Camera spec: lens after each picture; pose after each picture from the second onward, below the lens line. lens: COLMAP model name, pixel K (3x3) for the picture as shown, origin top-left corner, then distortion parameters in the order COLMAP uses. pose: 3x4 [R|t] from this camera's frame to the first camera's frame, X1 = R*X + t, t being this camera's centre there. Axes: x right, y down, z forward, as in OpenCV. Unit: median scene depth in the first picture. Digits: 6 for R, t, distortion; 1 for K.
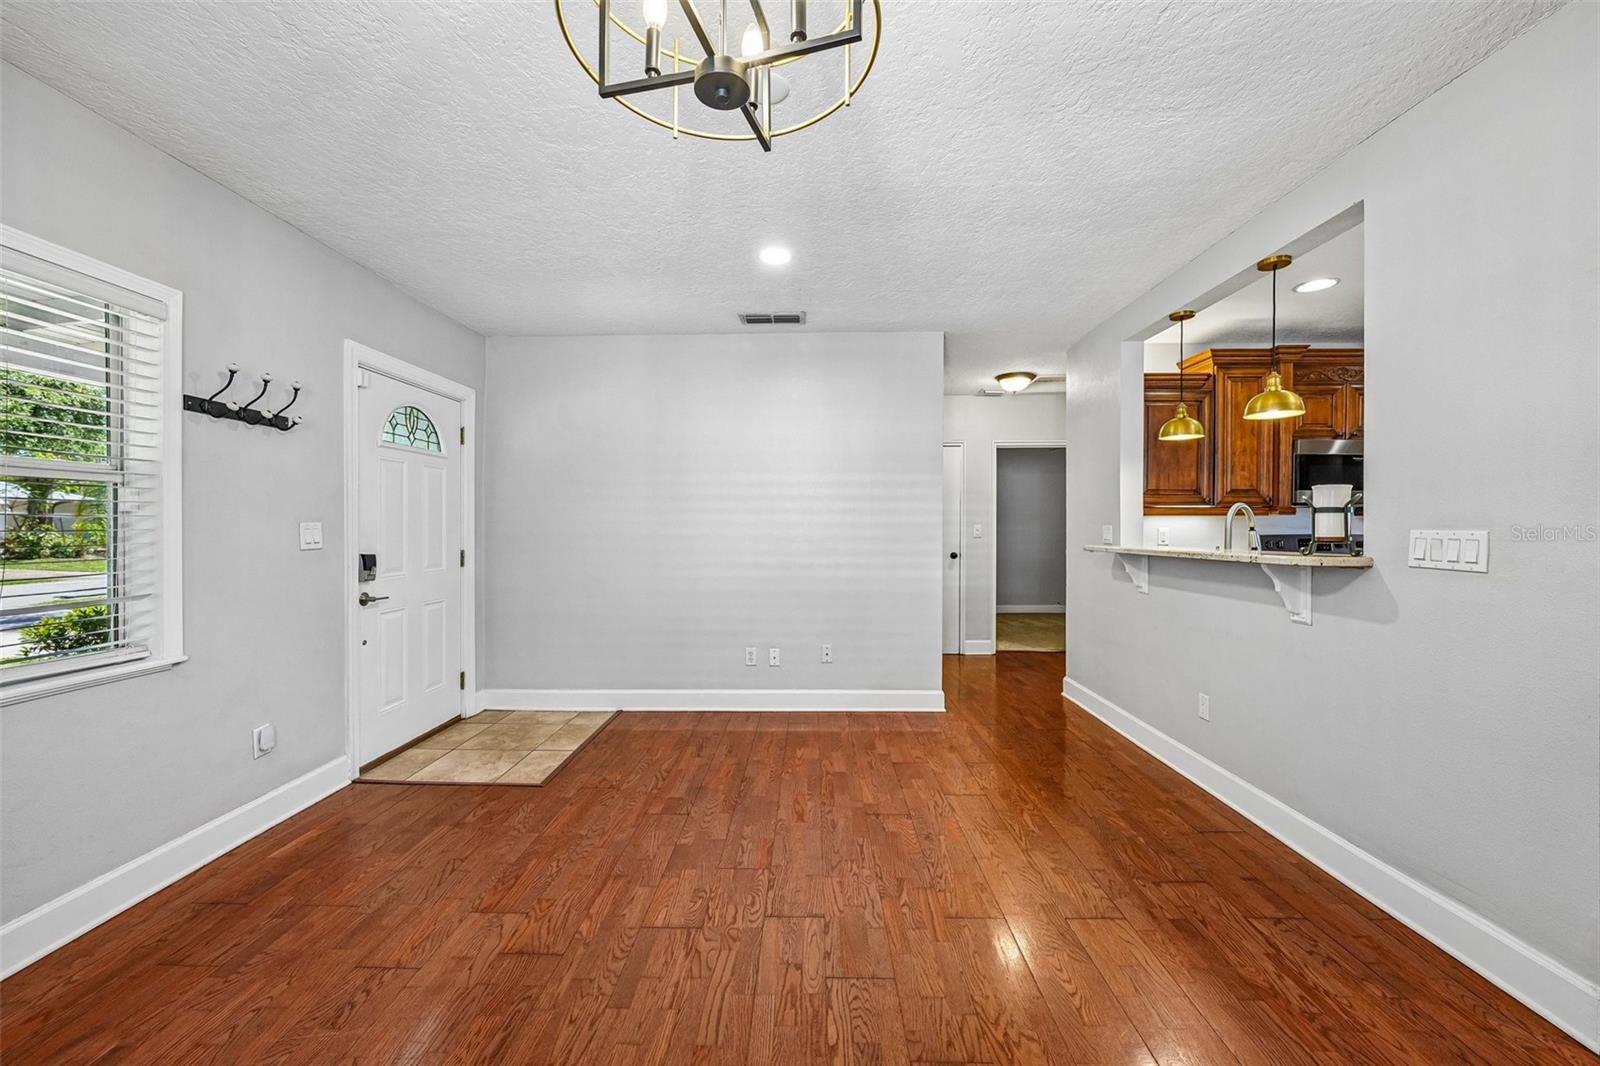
lens RADIAL K [[611.4, 0, 801.6], [0, 611.4, 529.3], [0, 0, 1]] dist [-0.020656, 0.005826]
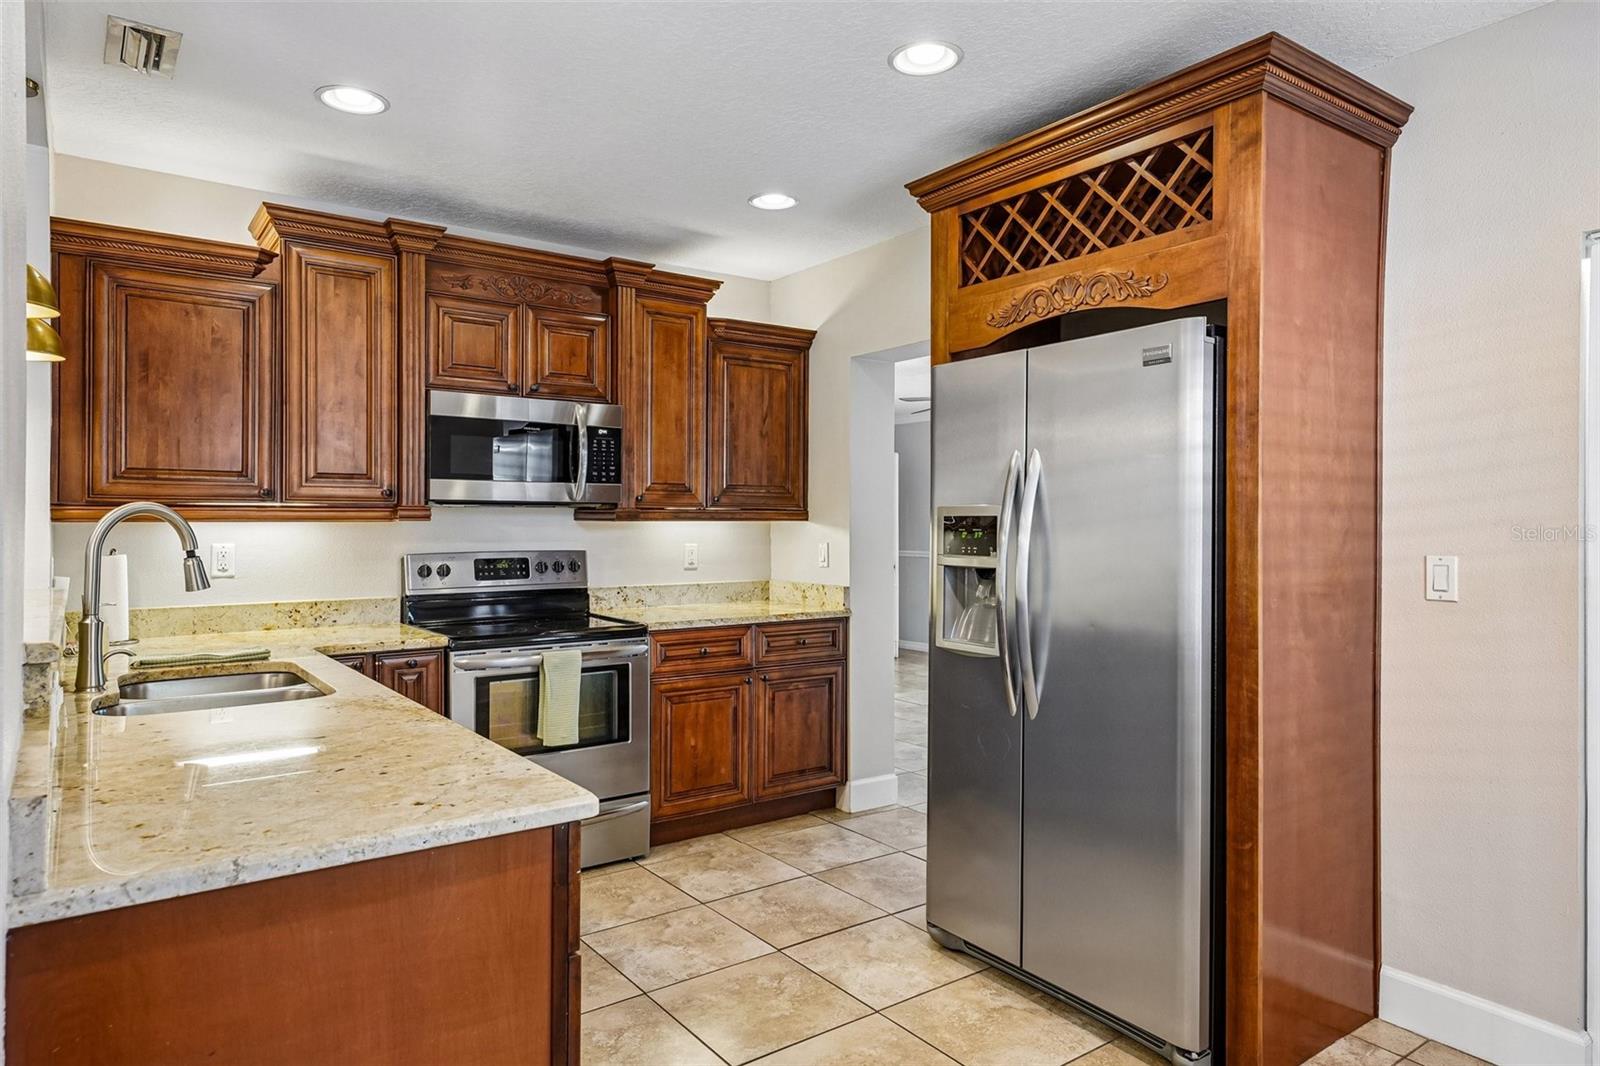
lens RADIAL K [[972.3, 0, 791.8], [0, 972.3, 523.0], [0, 0, 1]] dist [0.020568, 0.001527]
pose [[0.796977, -0.001528, 0.604008, 0.654659], [0.003225, 0.999993, -0.001725, -0.023218], [-0.604001, 0.003323, 0.796977, 0.065724]]
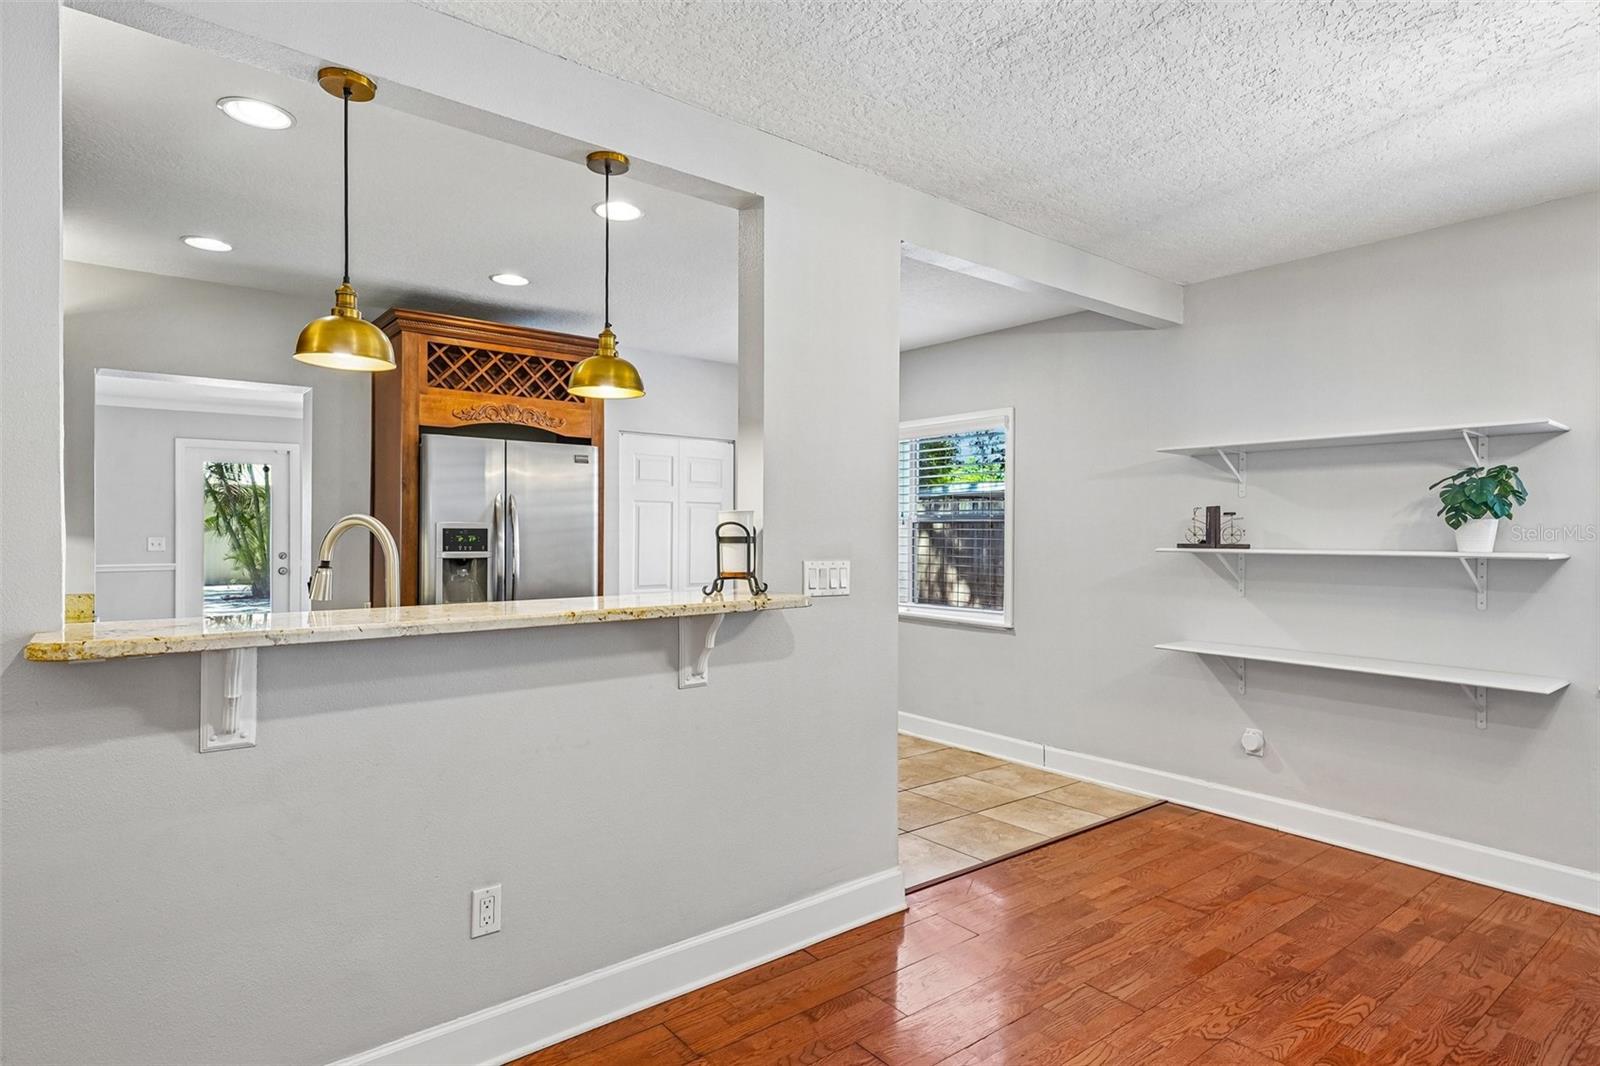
lens RADIAL K [[853.8, 0, 800.0], [0, 853.8, 533.0], [0, 0, 1]] dist [0.013672, -0.000189]
pose [[-0.638427, -0.005203, 0.769665, -0.064218], [-0.002662, 0.999986, 0.004552, -0.031749], [-0.769677, 0.000857, -0.638432, 1.156807]]
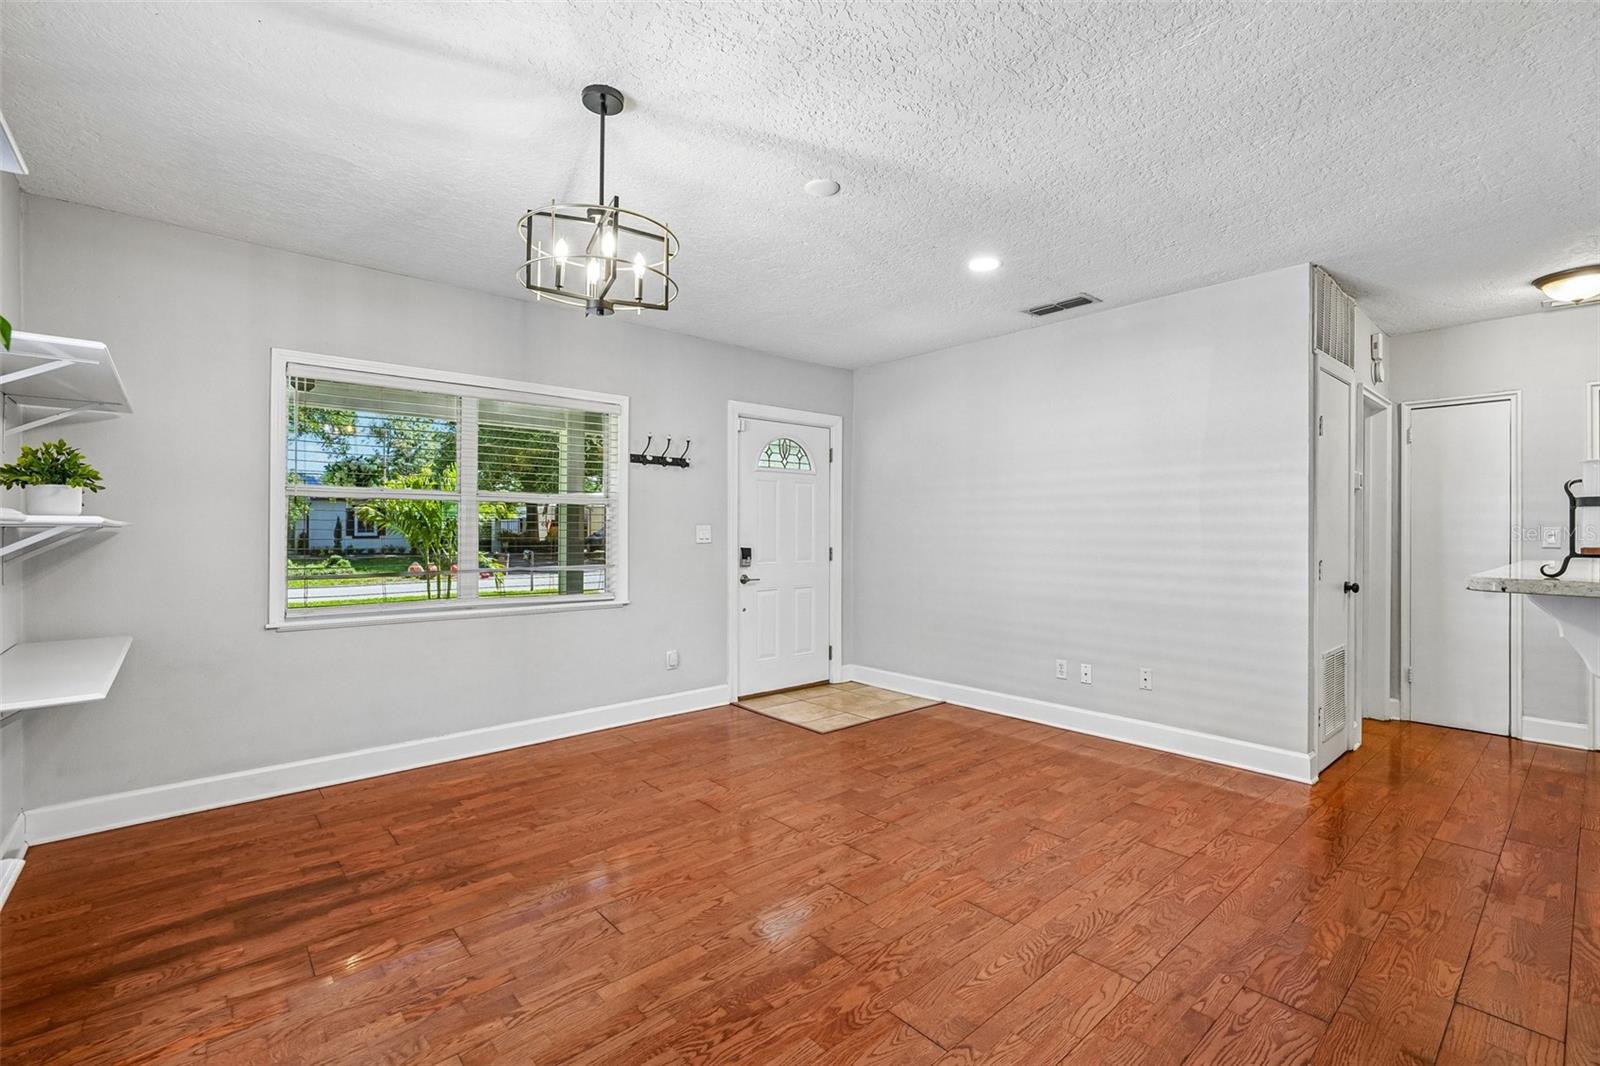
lens RADIAL K [[708.0, 0, 797.9], [0, 708.0, 527.1], [0, 0, 1]] dist [-0.003964, 0.000008]
pose [[0.671816, -0.000535, -0.740718, 0.581965], [-0.005604, 0.999967, -0.005805, 0.001586], [0.740697, 0.008051, 0.671791, -0.025975]]
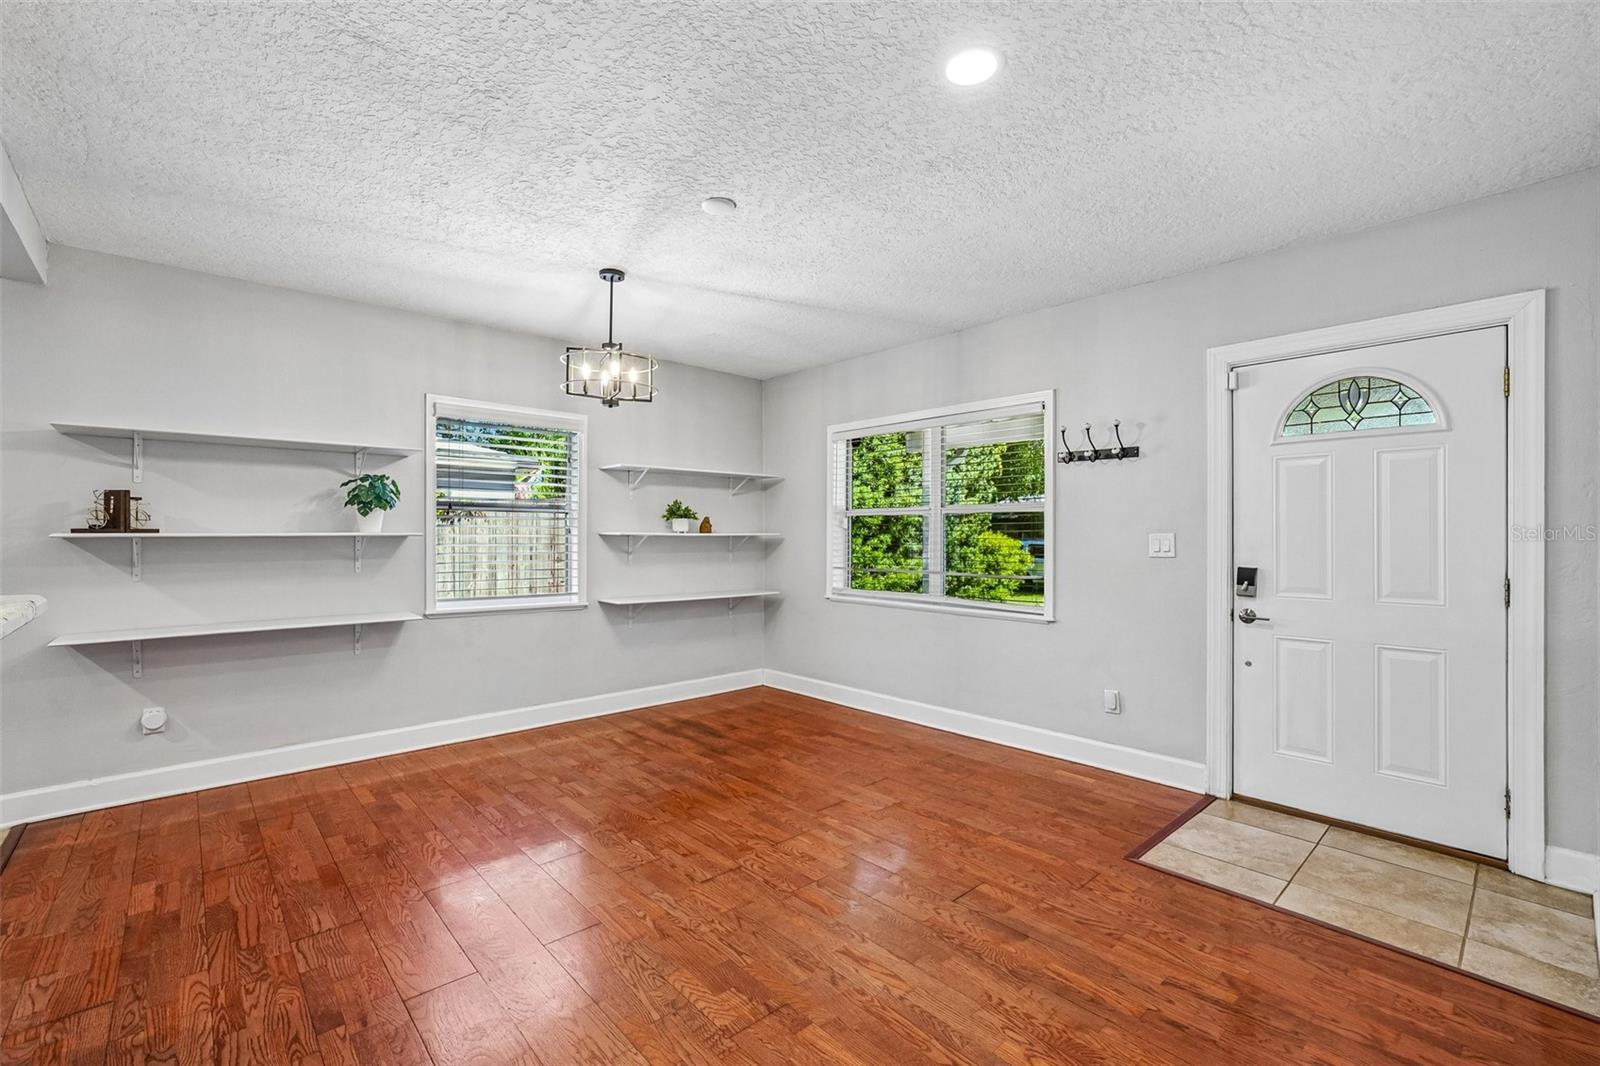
lens RADIAL K [[691.0, 0, 795.2], [0, 691.0, 535.8], [0, 0, 1]] dist [-0.003863, 0.000168]
pose [[-0.732225, 0.001241, -0.681062, 0.481317], [-0.003567, 0.999978, 0.005657, -0.009820], [0.681054, 0.006572, -0.732204, 1.264986]]
